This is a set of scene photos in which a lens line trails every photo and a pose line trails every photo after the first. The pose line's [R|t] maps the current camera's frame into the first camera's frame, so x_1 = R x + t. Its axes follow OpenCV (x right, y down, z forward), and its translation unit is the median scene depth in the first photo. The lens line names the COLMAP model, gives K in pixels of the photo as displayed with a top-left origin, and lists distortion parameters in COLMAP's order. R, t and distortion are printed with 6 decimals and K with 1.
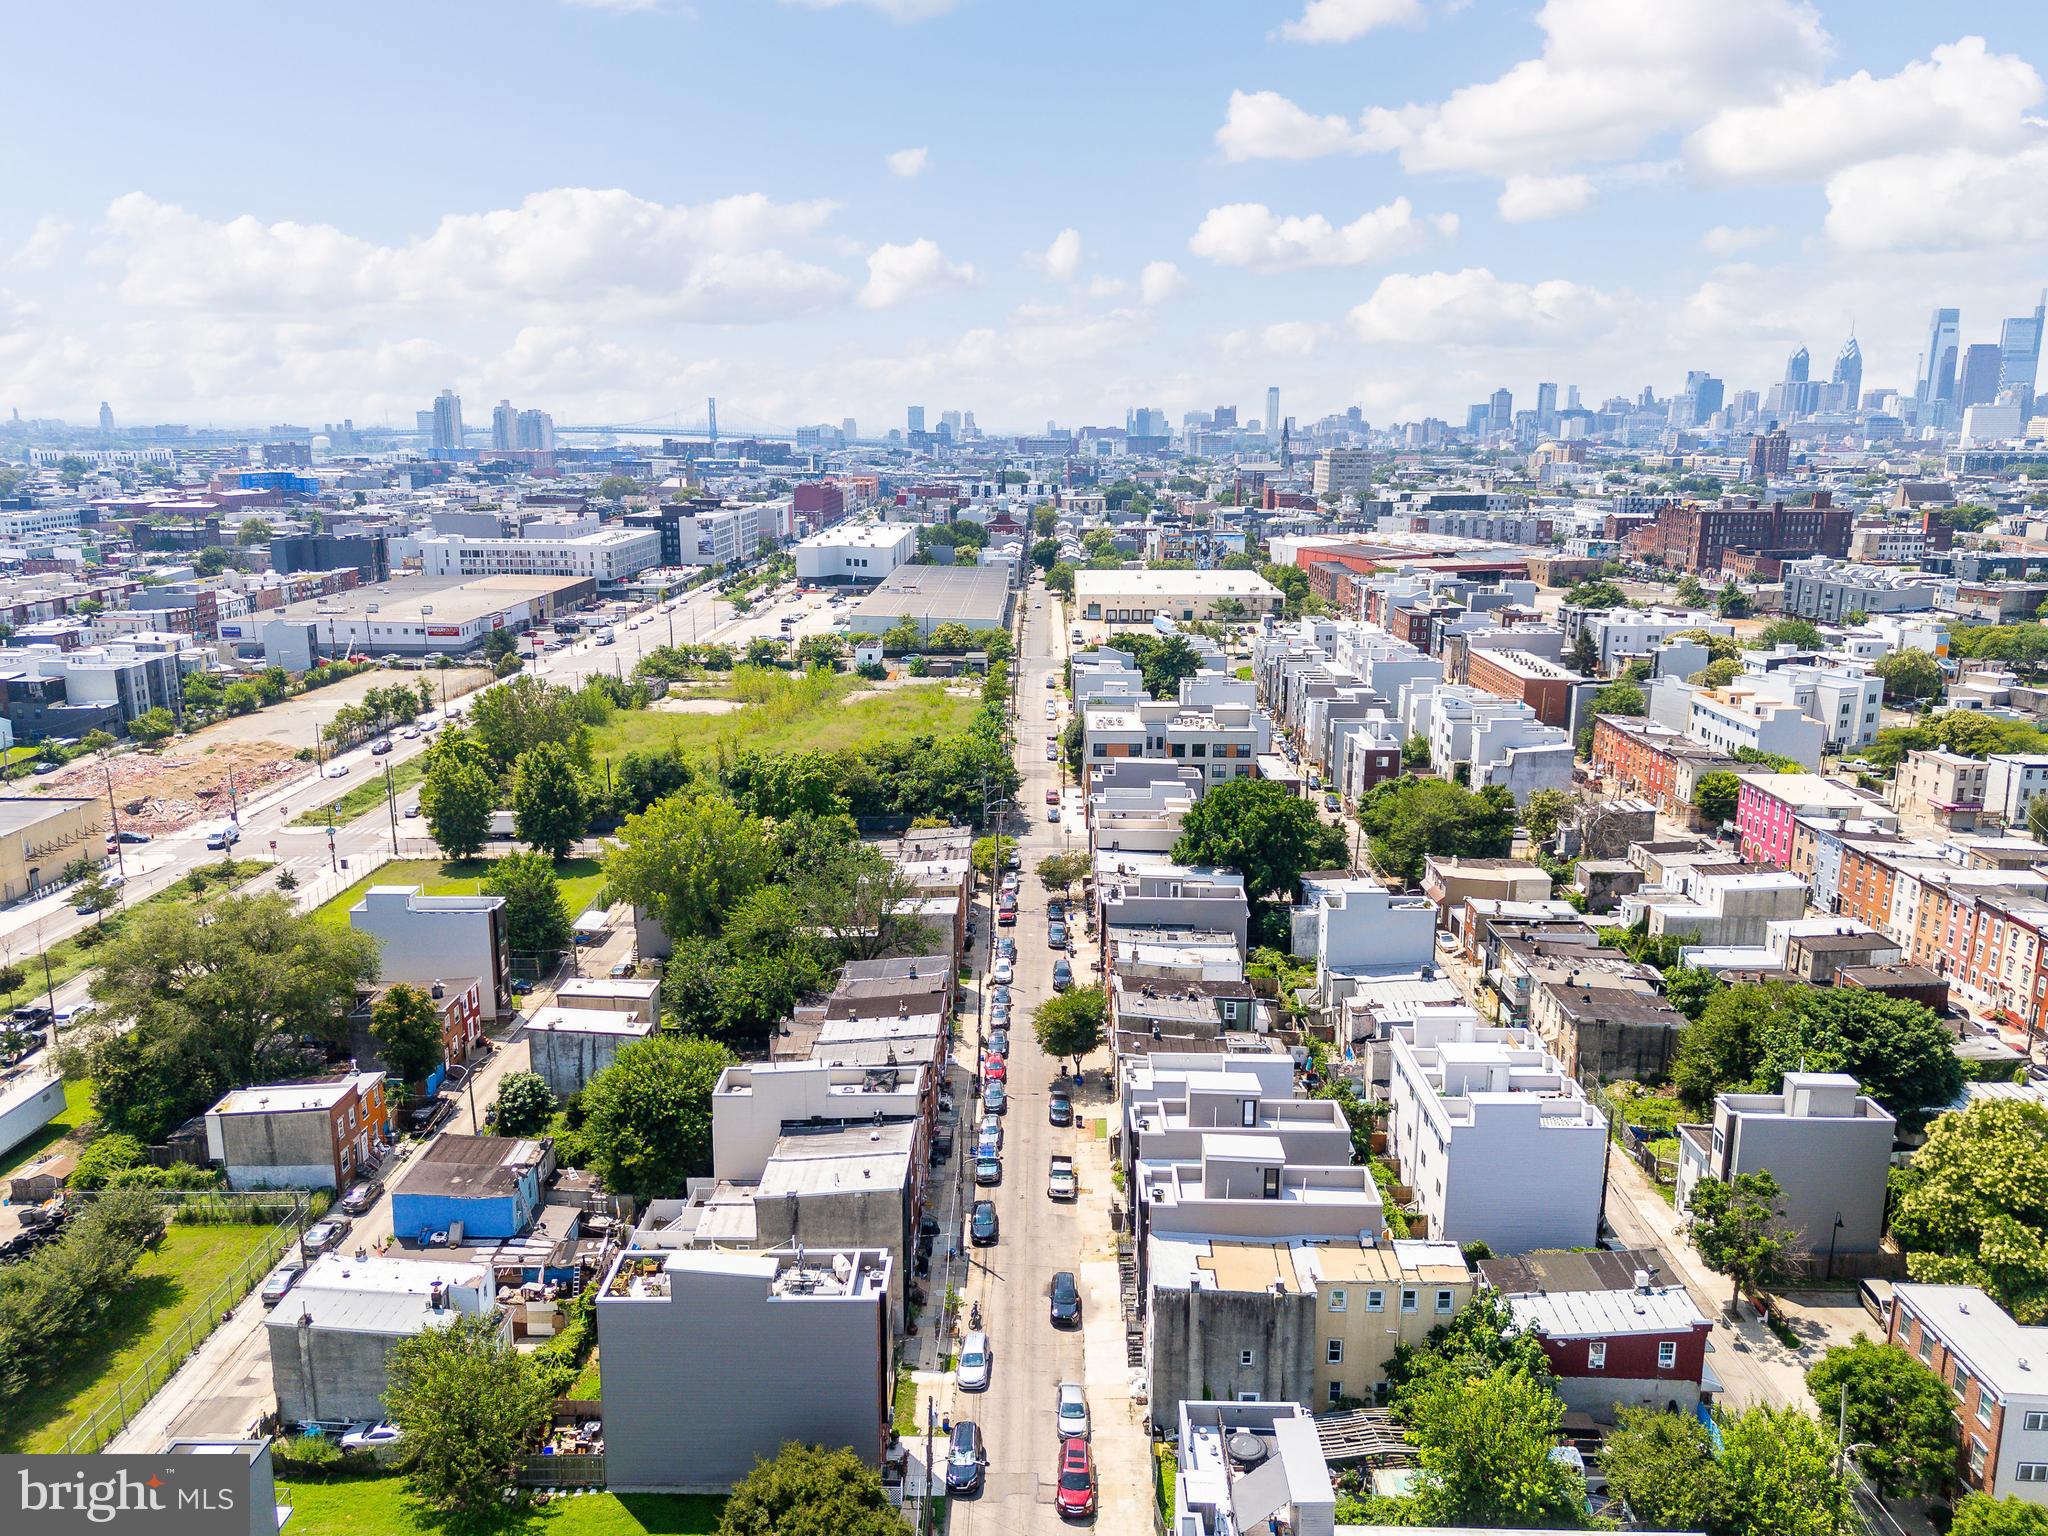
lens RADIAL K [[1505.7, 0, 1023.9], [0, 1505.7, 810.6], [0, 0, 1]] dist [0.112983, -0.101960]
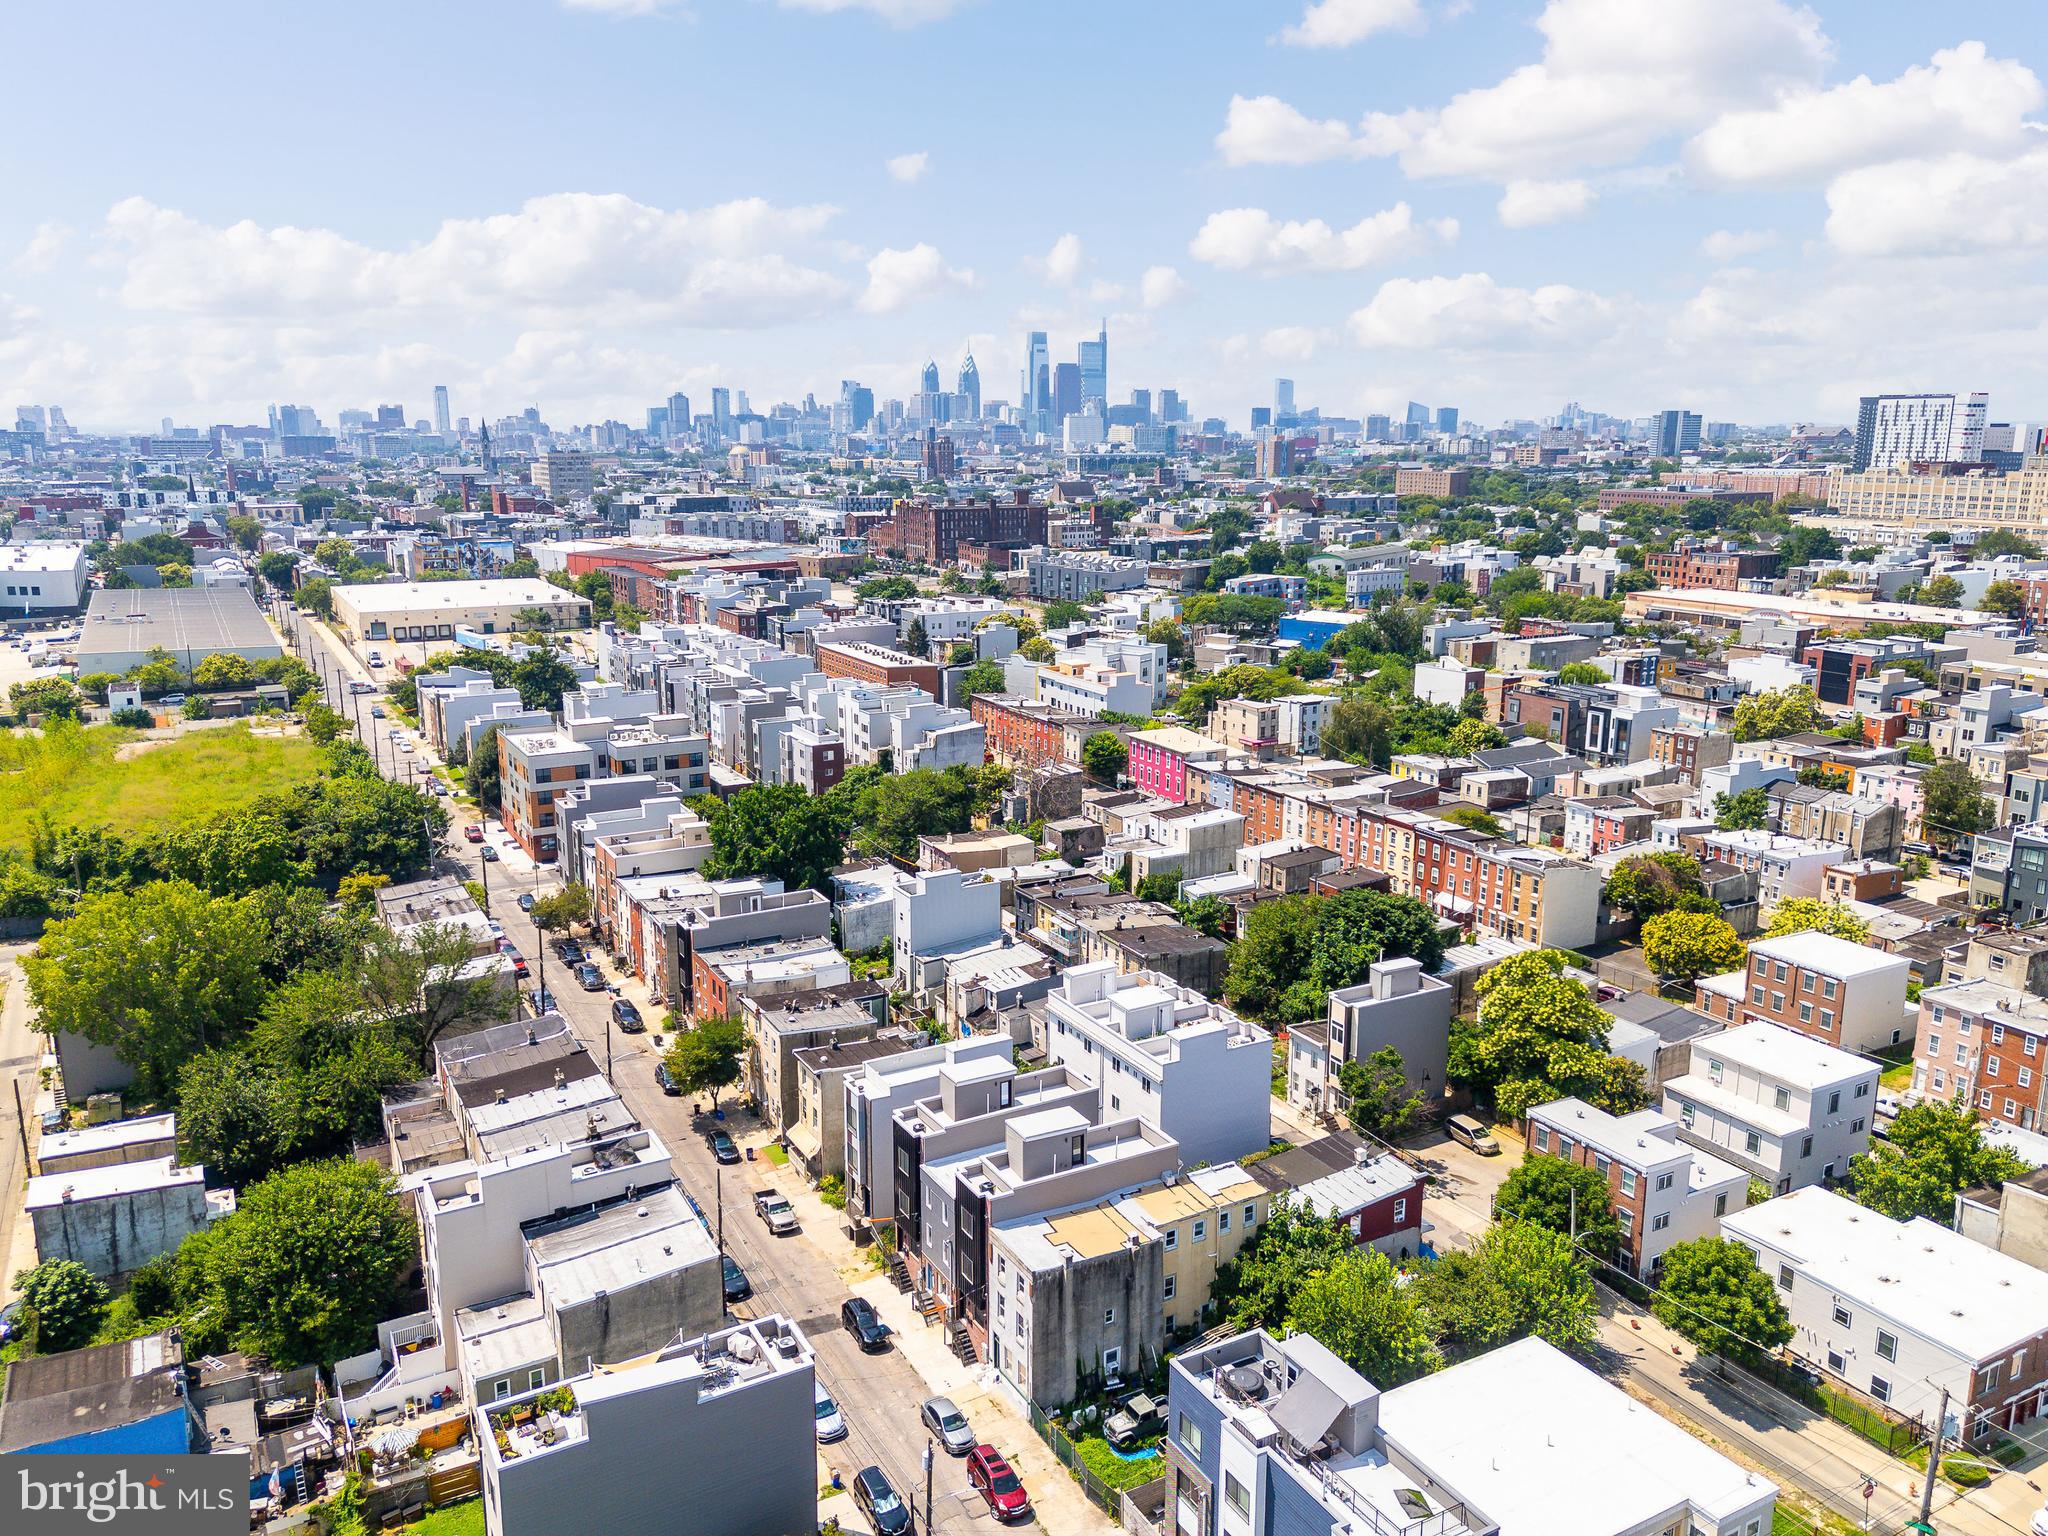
lens RADIAL K [[1505.7, 0, 1023.9], [0, 1505.7, 810.6], [0, 0, 1]] dist [0.112983, -0.101960]
pose [[0.870576, -0.127074, 0.475341, -0.171558], [0.127844, 0.991314, 0.030867, -0.012279], [-0.475135, 0.033897, 0.879260, 0.046615]]
